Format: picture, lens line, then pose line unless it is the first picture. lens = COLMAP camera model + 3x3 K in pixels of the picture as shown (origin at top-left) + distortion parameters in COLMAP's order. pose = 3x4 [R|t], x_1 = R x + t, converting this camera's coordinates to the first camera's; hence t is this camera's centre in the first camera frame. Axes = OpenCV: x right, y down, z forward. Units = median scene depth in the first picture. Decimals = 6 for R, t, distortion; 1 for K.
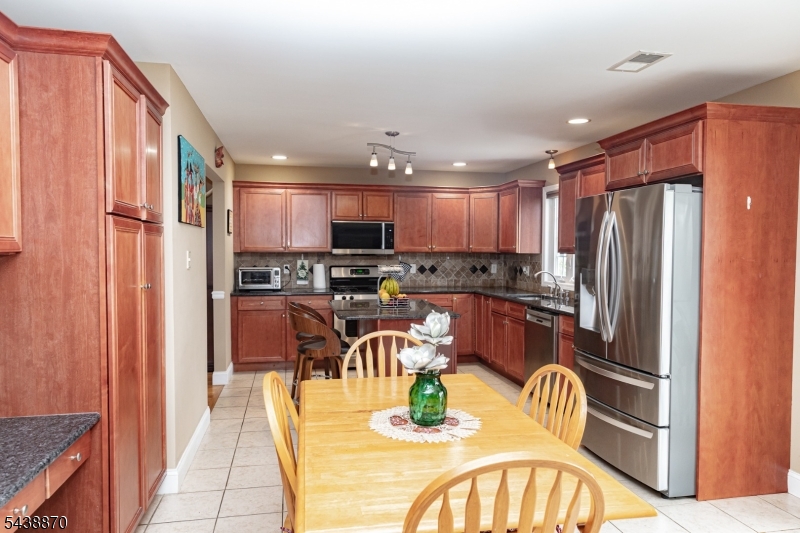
lens RADIAL K [[535.1, 0, 396.2], [0, 535.1, 269.2], [0, 0, 1]] dist [0.017788, 0.000247]
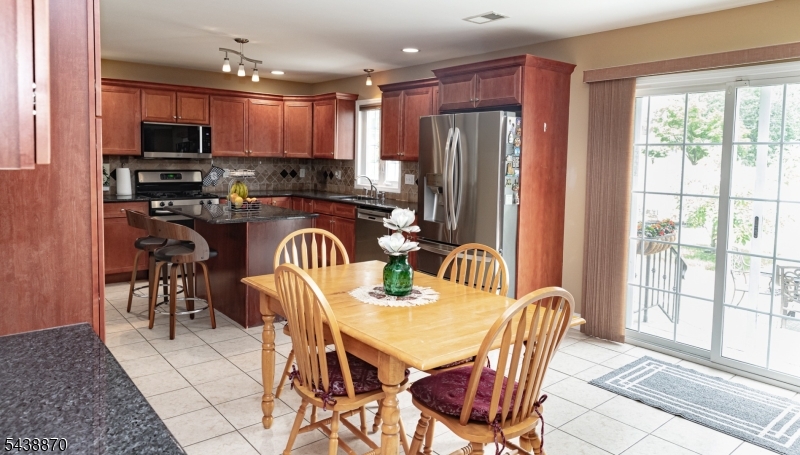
lens RADIAL K [[536.3, 0, 398.6], [0, 536.3, 191.8], [0, 0, 1]] dist [0.018940, 0.000277]
pose [[0.882402, -0.017499, 0.470170, -0.245989], [0.001251, 0.999392, 0.034848, -0.001029], [-0.470494, -0.030162, 0.881888, -0.054727]]
